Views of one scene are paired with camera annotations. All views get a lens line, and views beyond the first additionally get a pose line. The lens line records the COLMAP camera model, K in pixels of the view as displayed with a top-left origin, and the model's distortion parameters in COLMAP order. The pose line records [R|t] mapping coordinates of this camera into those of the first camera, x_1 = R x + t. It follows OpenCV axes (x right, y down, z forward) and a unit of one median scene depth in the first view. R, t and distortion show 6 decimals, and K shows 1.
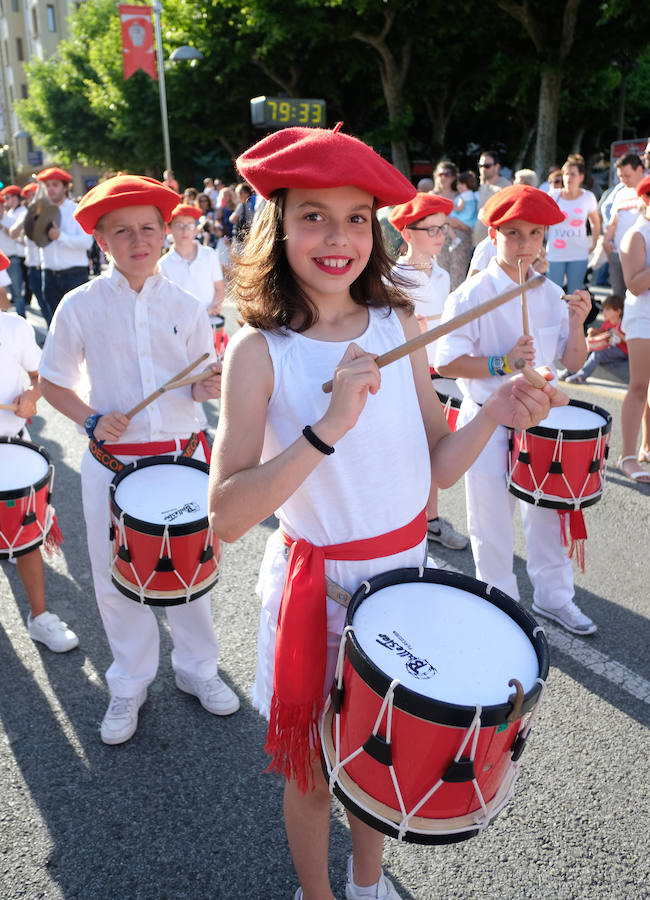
lens RADIAL K [[770.9, 0, 331.0], [0, 770.9, 416.9], [0, 0, 1]] dist [0.003841, 0.004635]
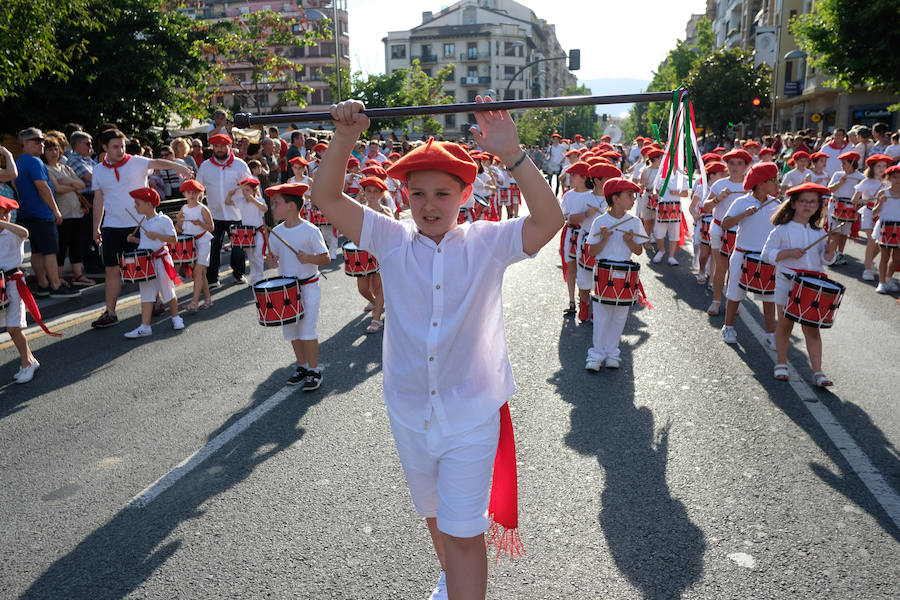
lens RADIAL K [[716.4, 0, 440.9], [0, 716.4, 300.1], [0, 0, 1]] dist [-0.036075, 0.030282]
pose [[0.715936, 0.156784, -0.680334, -0.908377], [-0.187384, 0.981856, 0.029080, -0.480534], [0.672549, 0.106664, 0.732325, 1.747379]]
